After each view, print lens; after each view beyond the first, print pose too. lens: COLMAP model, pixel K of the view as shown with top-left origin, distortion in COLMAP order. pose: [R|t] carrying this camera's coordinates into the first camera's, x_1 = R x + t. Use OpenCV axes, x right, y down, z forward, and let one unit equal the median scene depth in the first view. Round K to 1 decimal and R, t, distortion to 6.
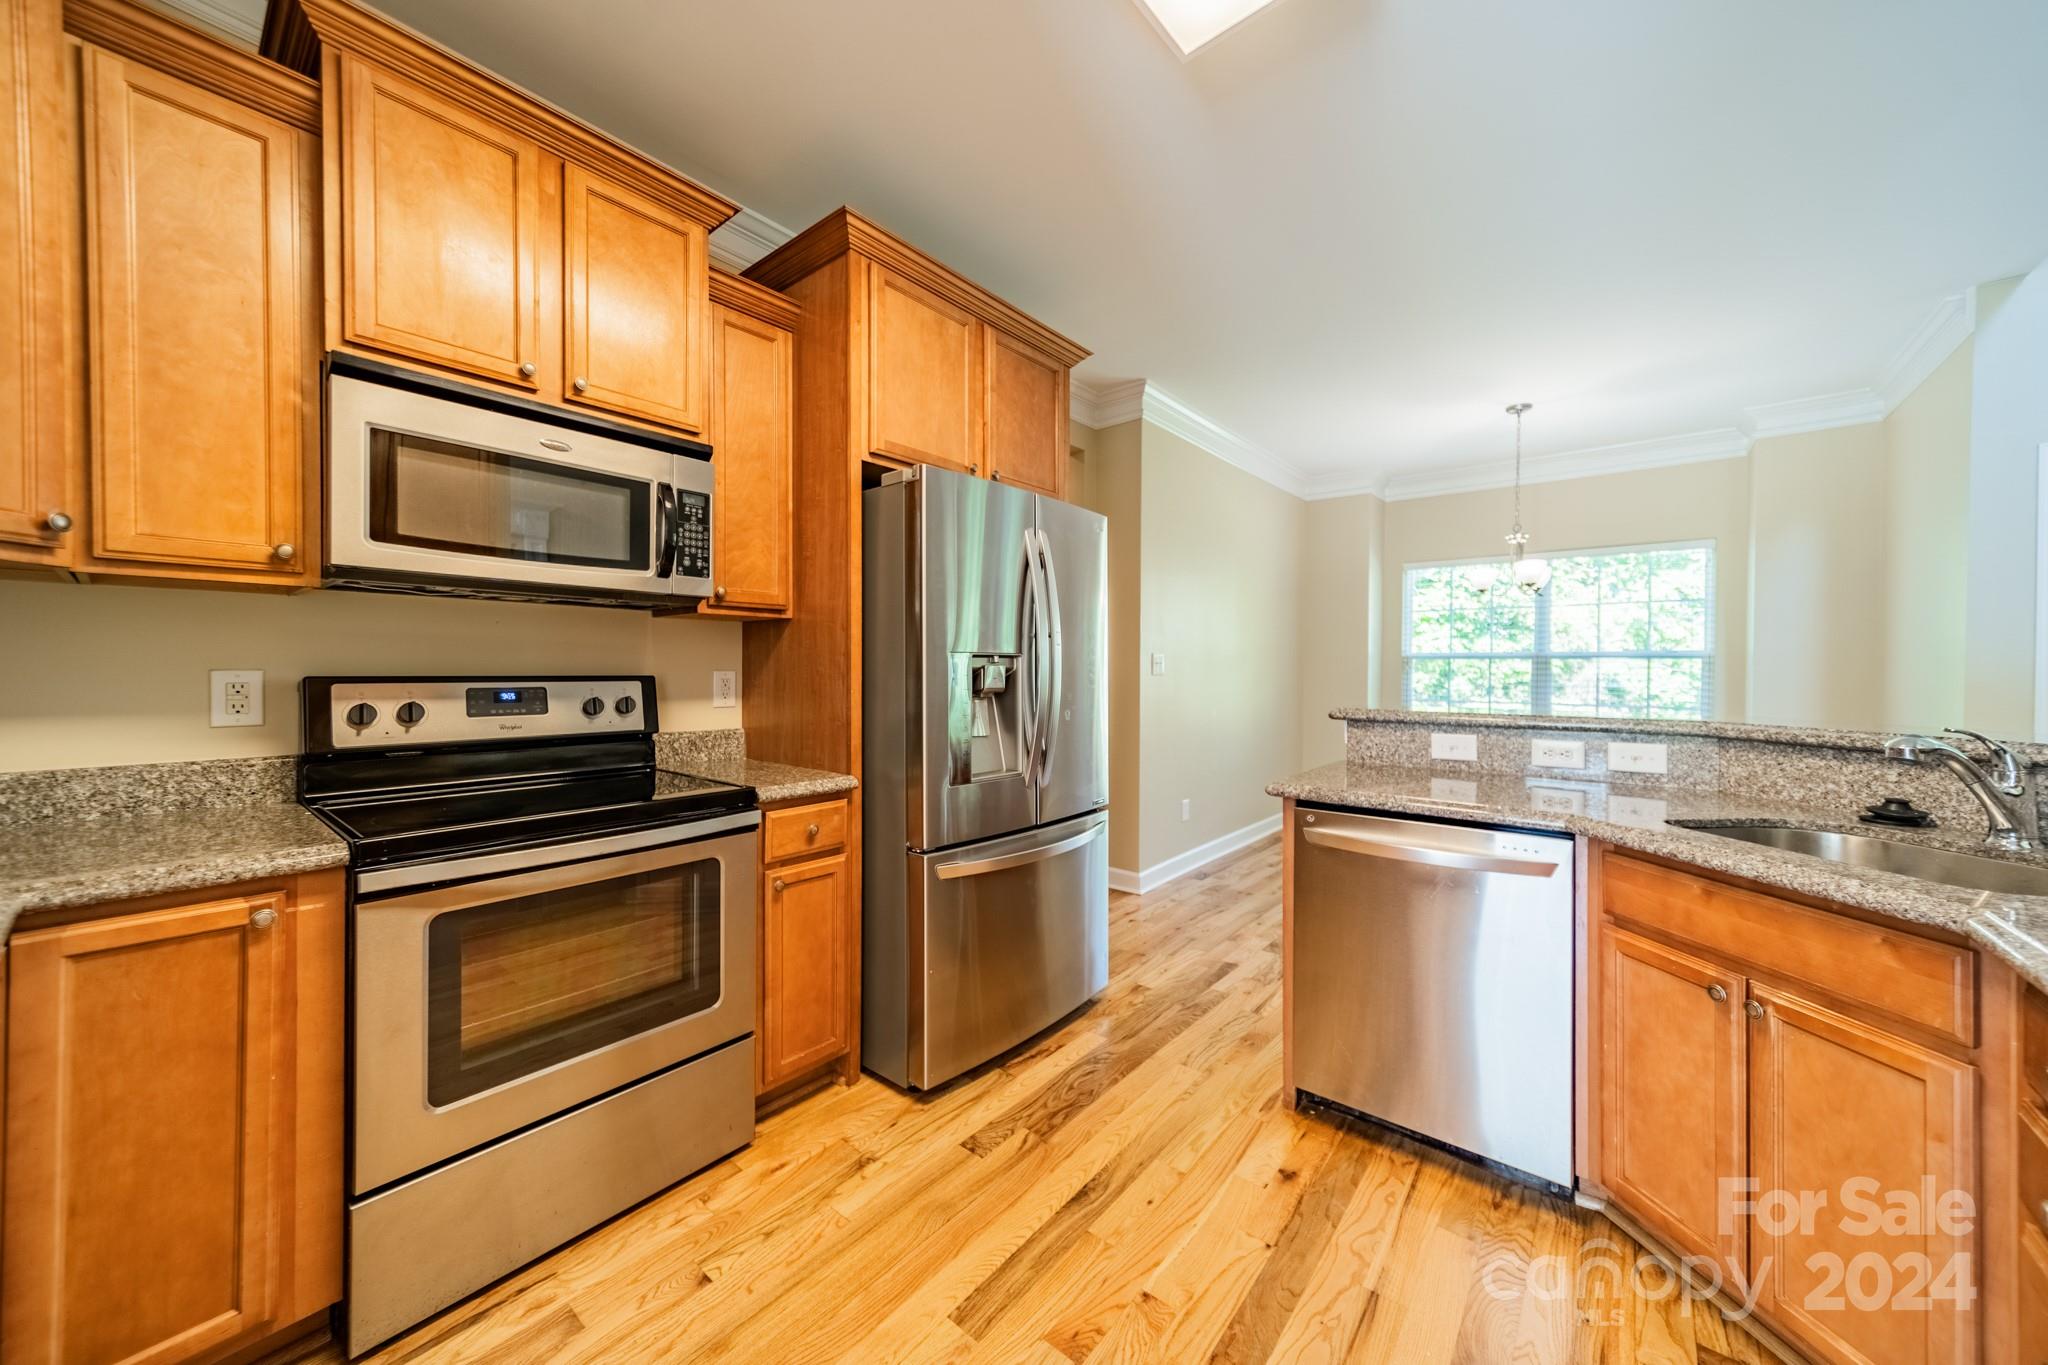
lens RADIAL K [[729.6, 0, 1026.0], [0, 729.6, 674.3], [0, 0, 1]] dist [0.008155, -0.000425]
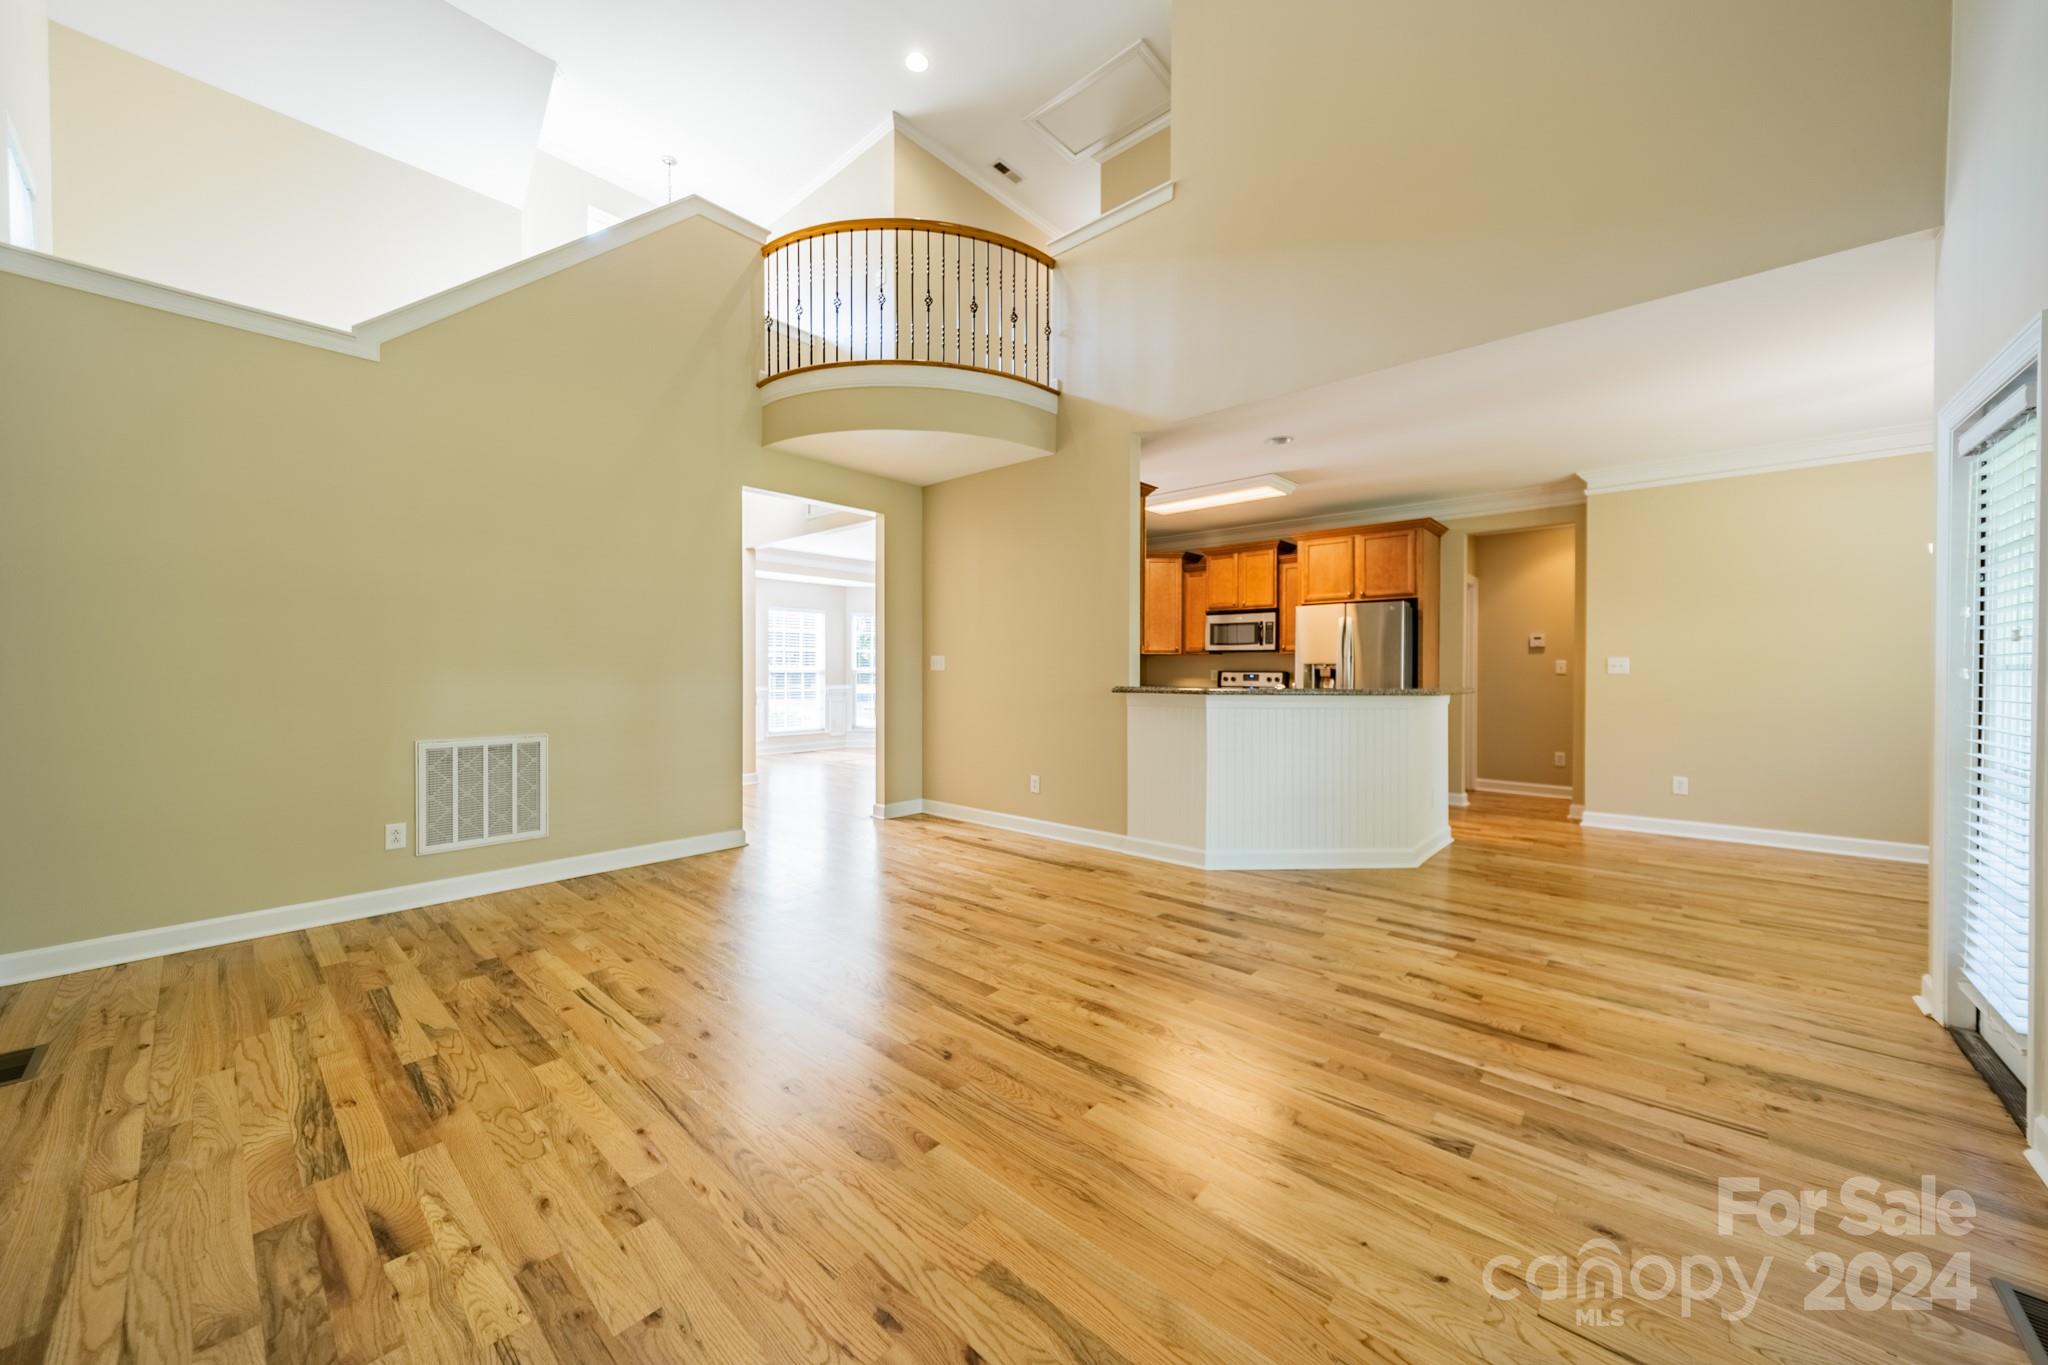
lens RADIAL K [[729.6, 0, 1023.6], [0, 729.6, 678.5], [0, 0, 1]] dist [0.008155, -0.000425]
pose [[-0.037643, 0.006493, -0.999270, 2.807784], [-0.012658, 0.999896, 0.006974, 0.025370], [0.999211, 0.012911, -0.037557, -0.092731]]
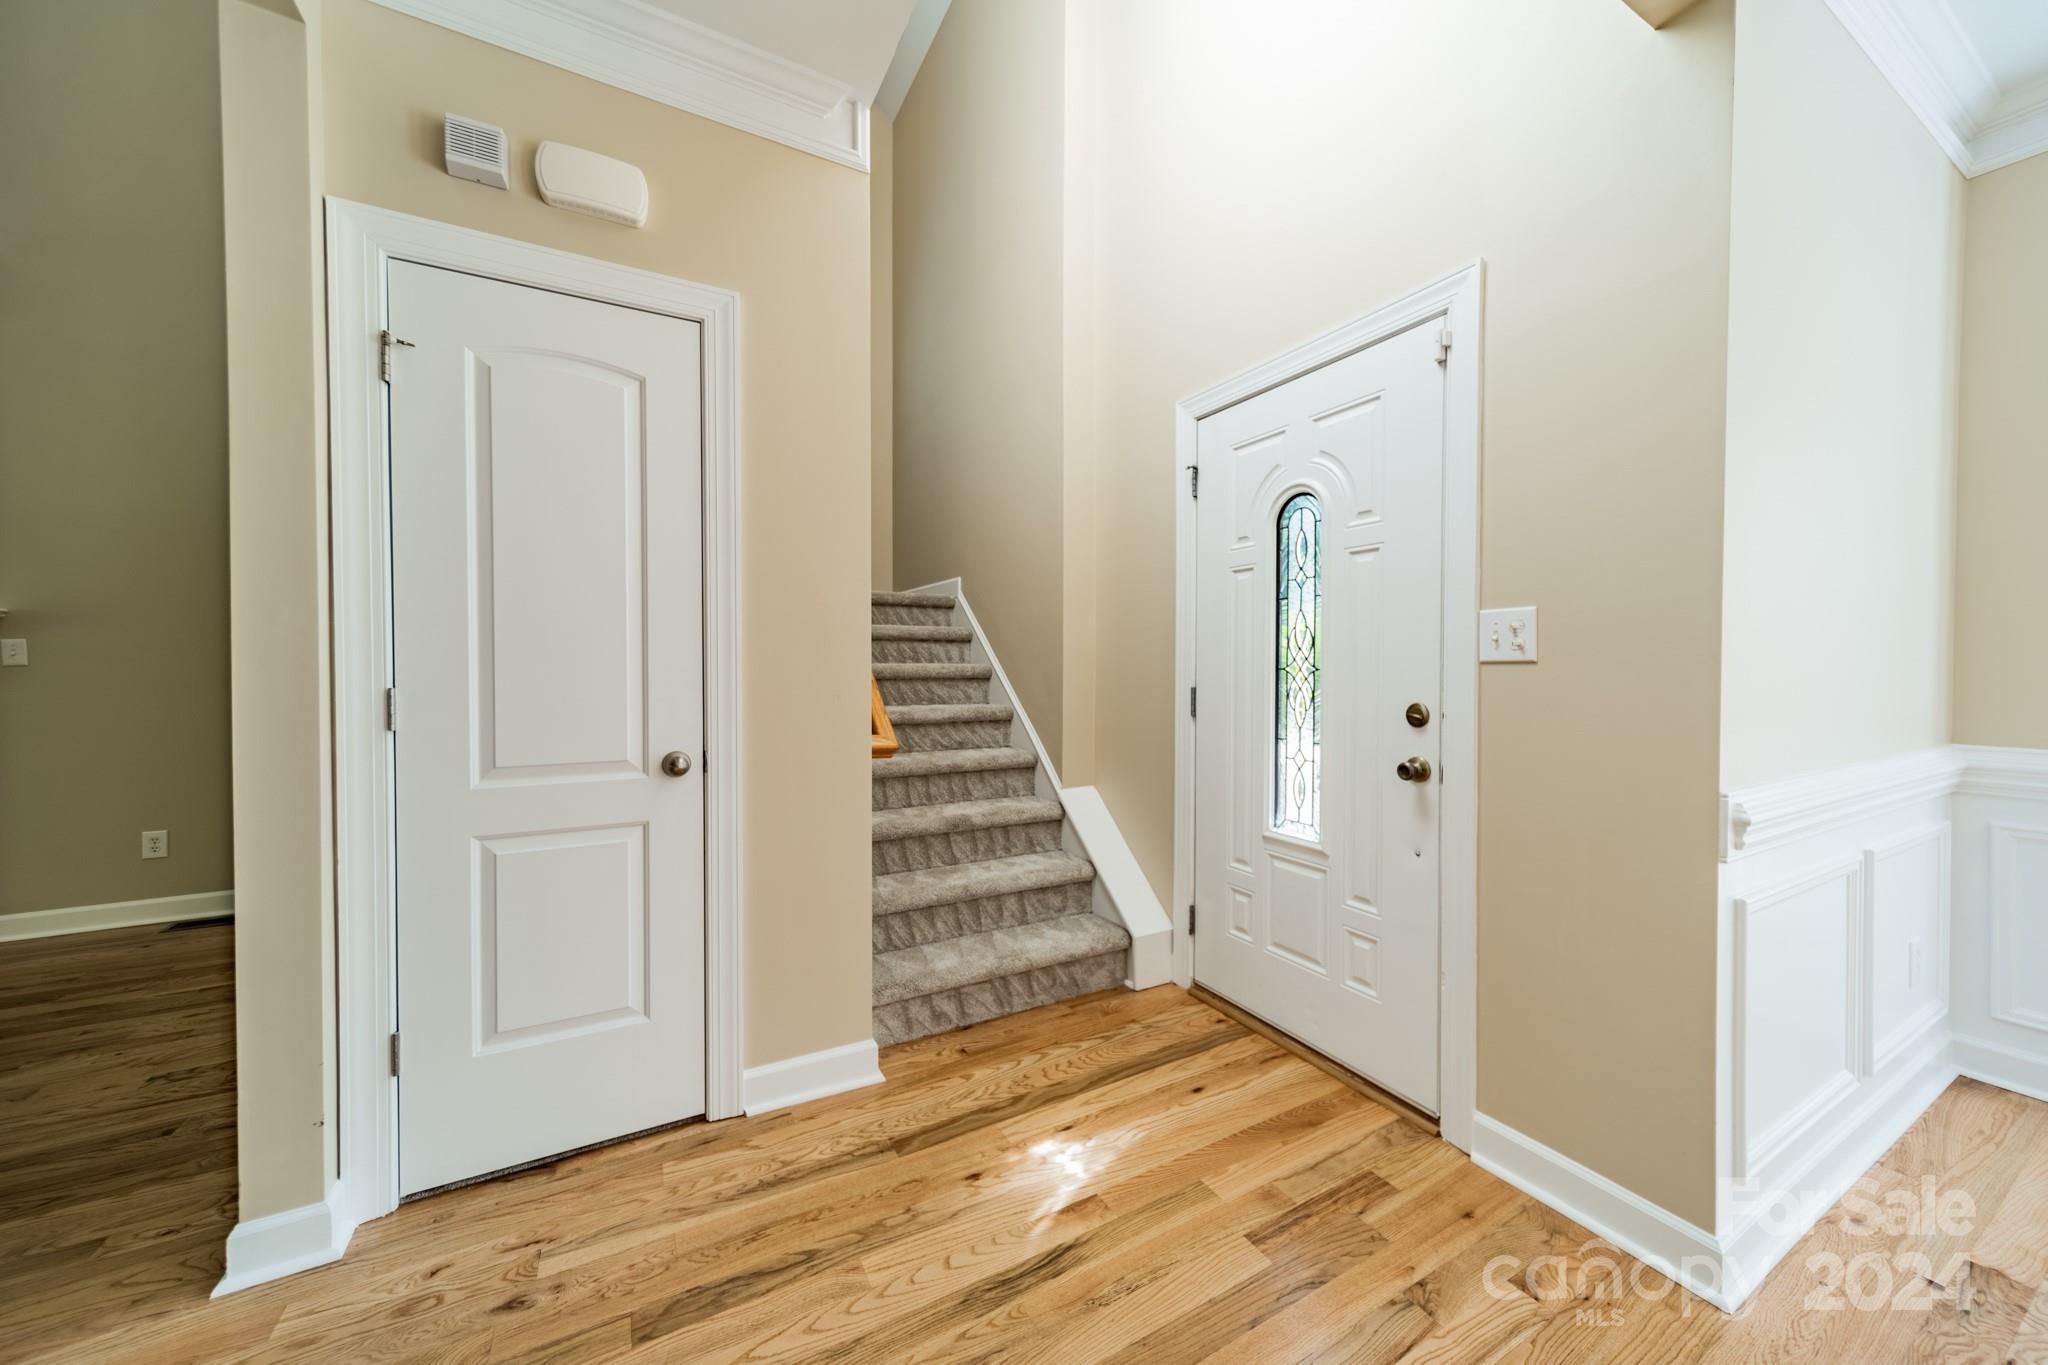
lens RADIAL K [[729.6, 0, 1024.7], [0, 729.6, 681.3], [0, 0, 1]] dist [0.008155, -0.000425]
pose [[-0.933894, -0.015068, 0.357232, -0.131384], [-0.003696, 0.999465, 0.032494, 0.021819], [-0.357531, 0.029026, -0.933450, -0.665733]]
